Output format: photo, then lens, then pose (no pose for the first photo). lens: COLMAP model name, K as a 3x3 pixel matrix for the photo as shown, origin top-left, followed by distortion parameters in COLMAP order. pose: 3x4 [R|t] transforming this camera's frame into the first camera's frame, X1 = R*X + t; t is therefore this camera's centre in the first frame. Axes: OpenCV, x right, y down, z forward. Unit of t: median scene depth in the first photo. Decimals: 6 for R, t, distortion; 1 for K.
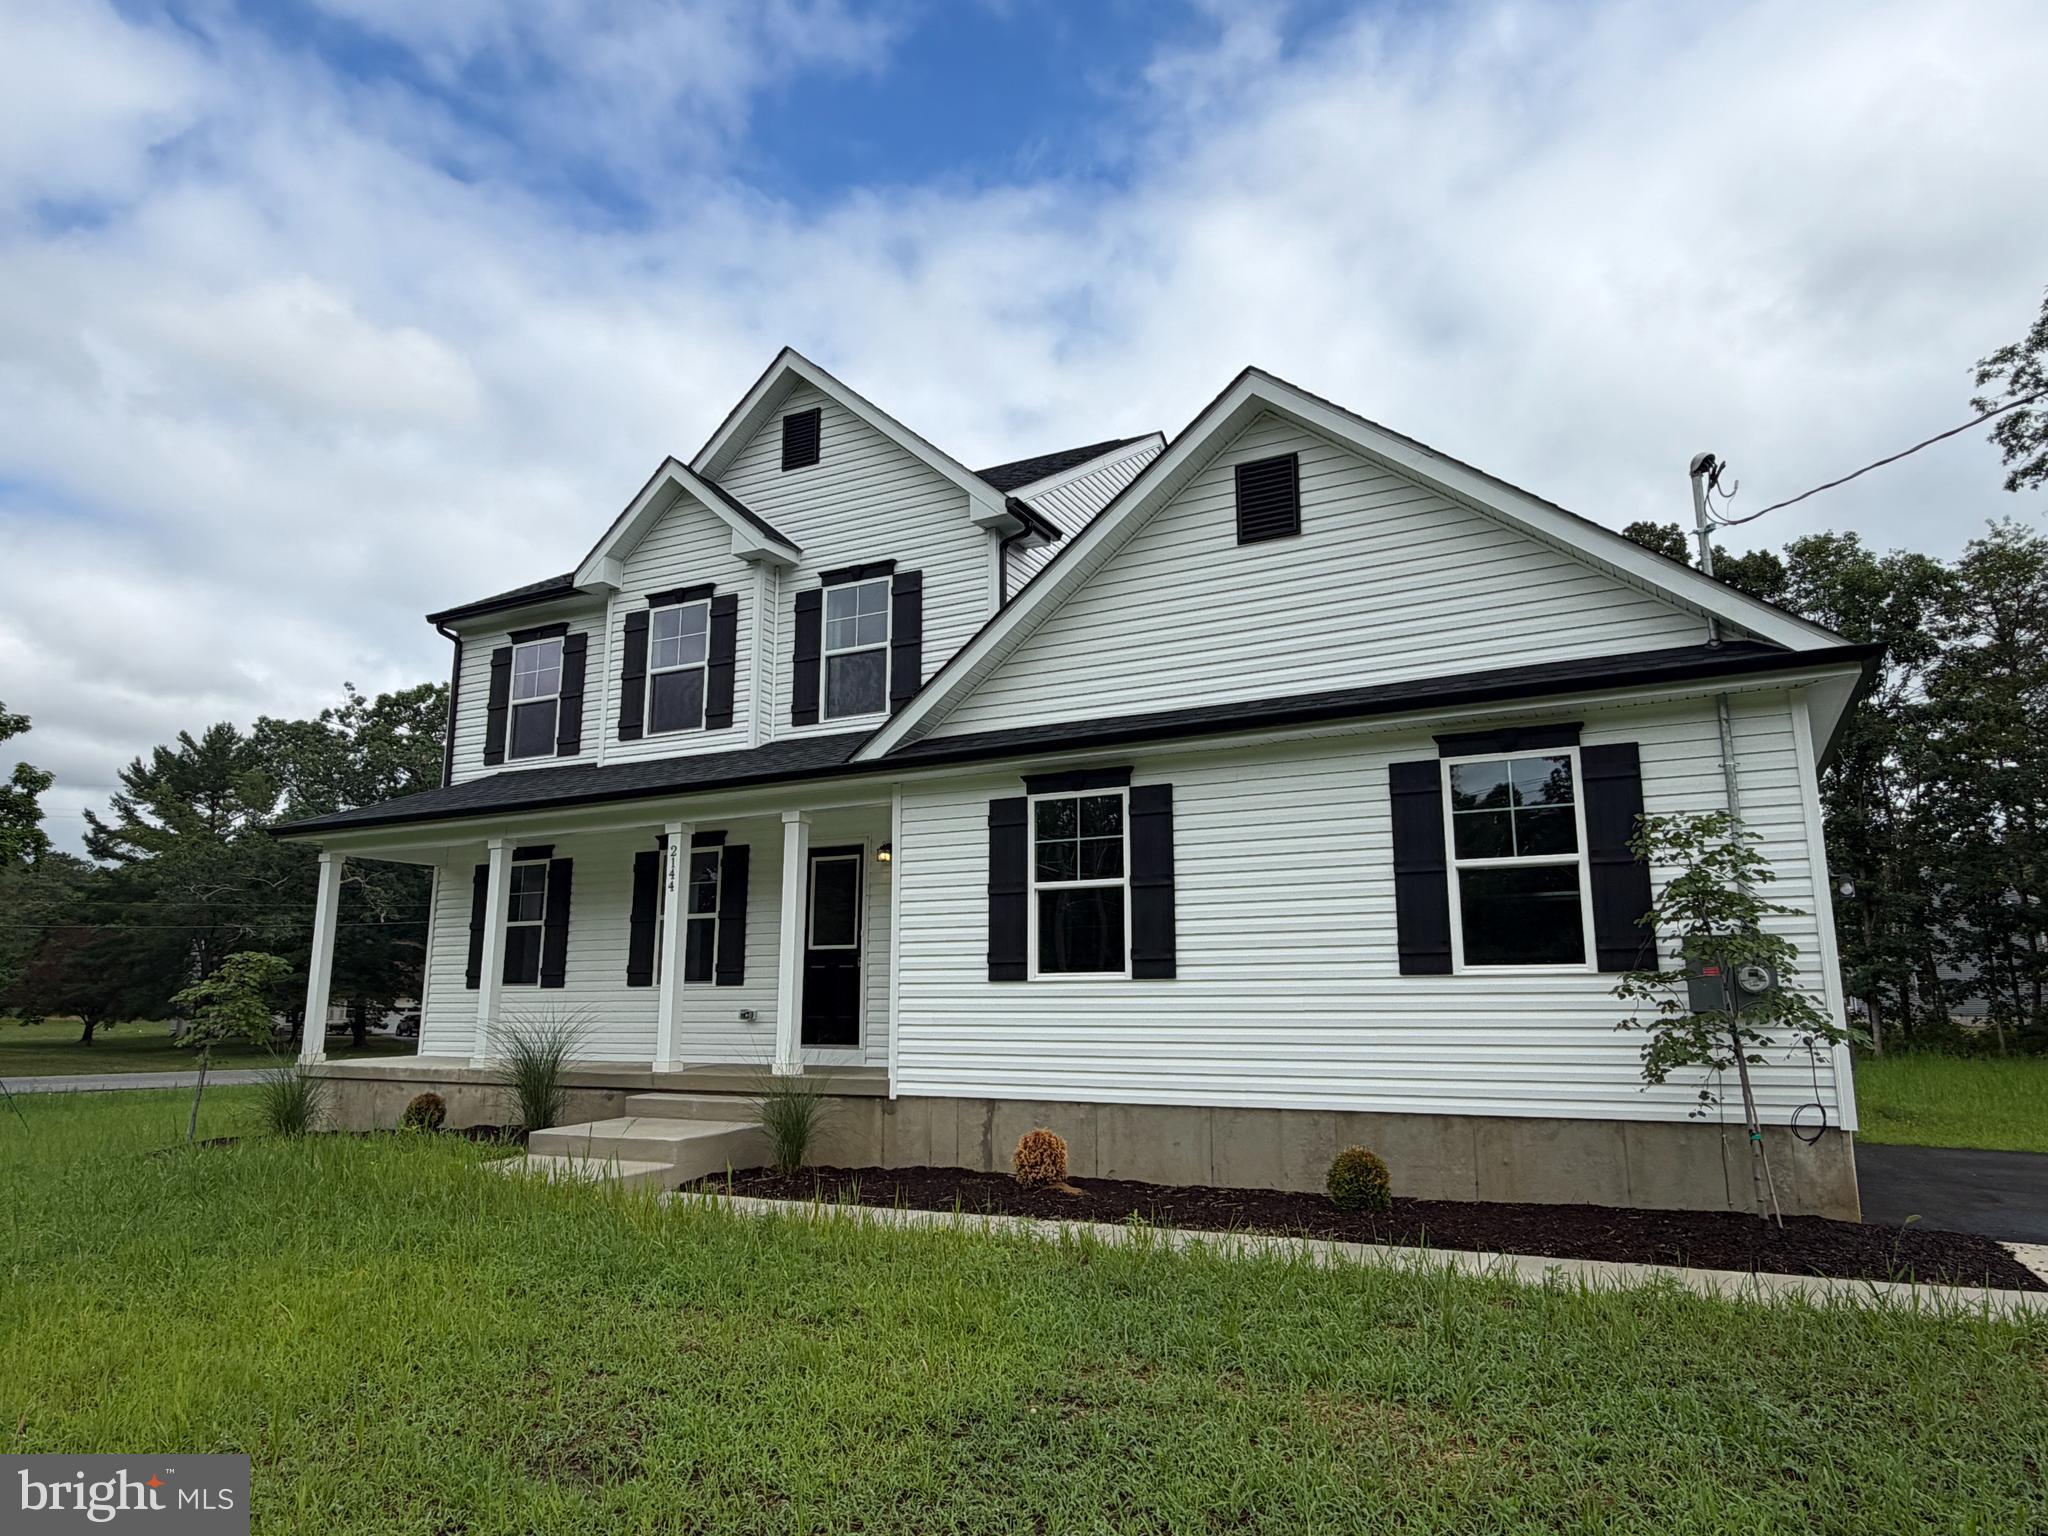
lens RADIAL K [[1299.2, 0, 1024.3], [0, 1299.2, 777.0], [0, 0, 1]] dist [0.003246, 0.006407]
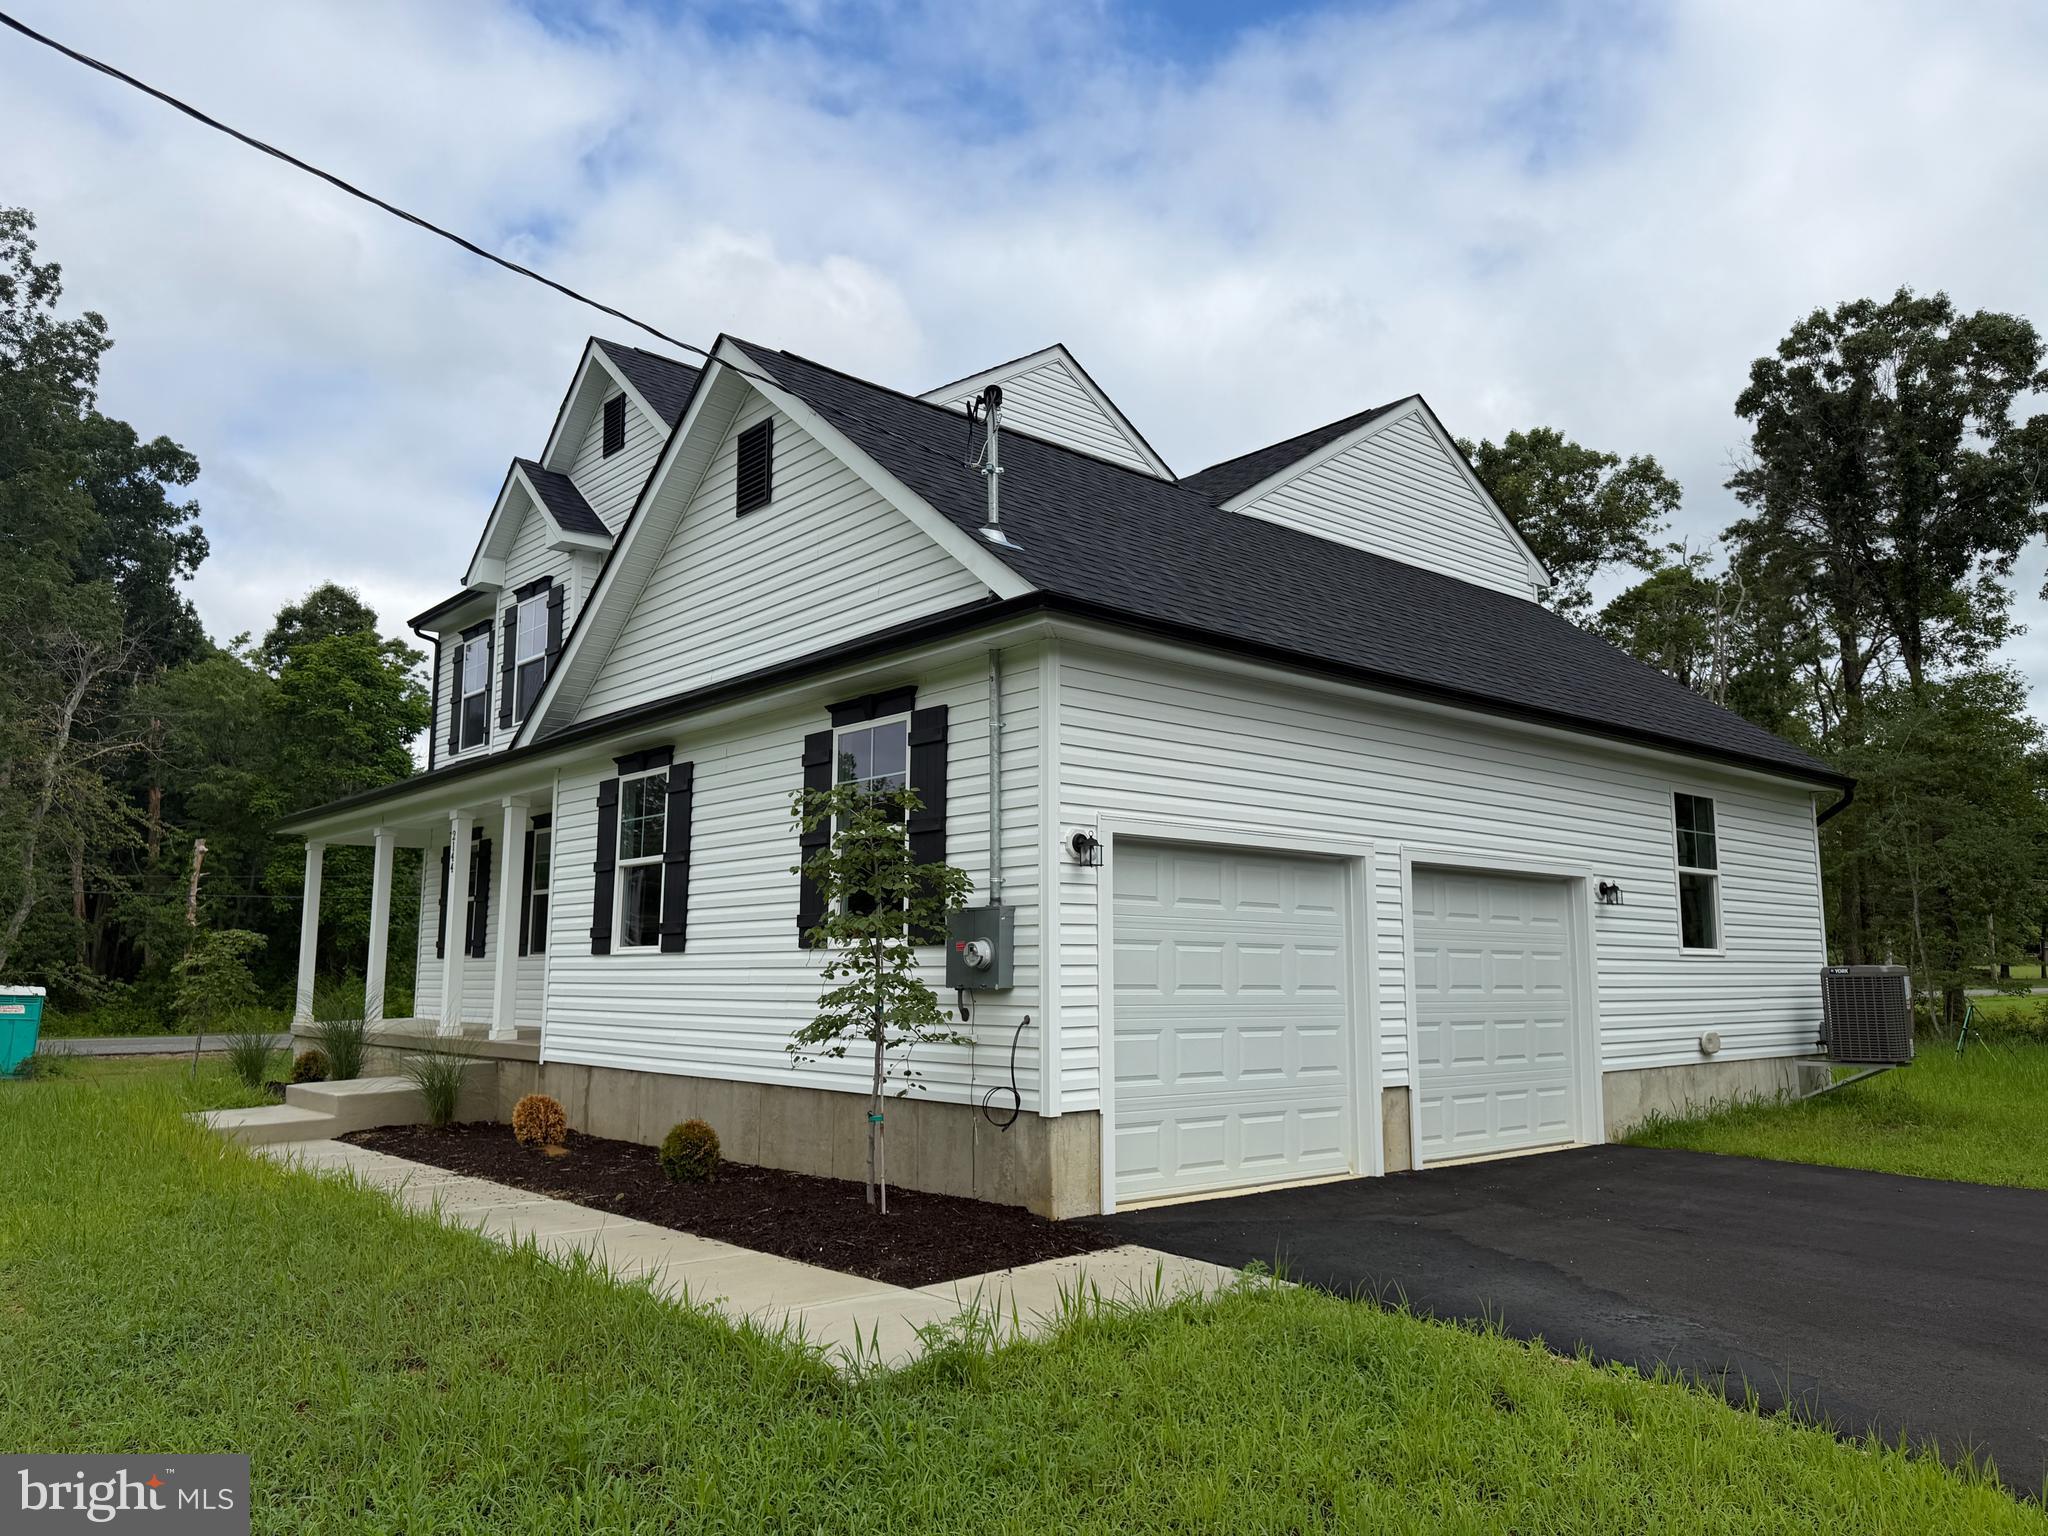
lens RADIAL K [[1451.5, 0, 1026.0], [0, 1451.5, 763.9], [0, 0, 1]] dist [-0.004315, -0.005465]
pose [[0.935385, -0.054593, -0.349392, 0.714457], [0.070776, 0.996923, 0.033709, -0.011878], [0.346477, -0.056259, 0.936370, 0.026242]]
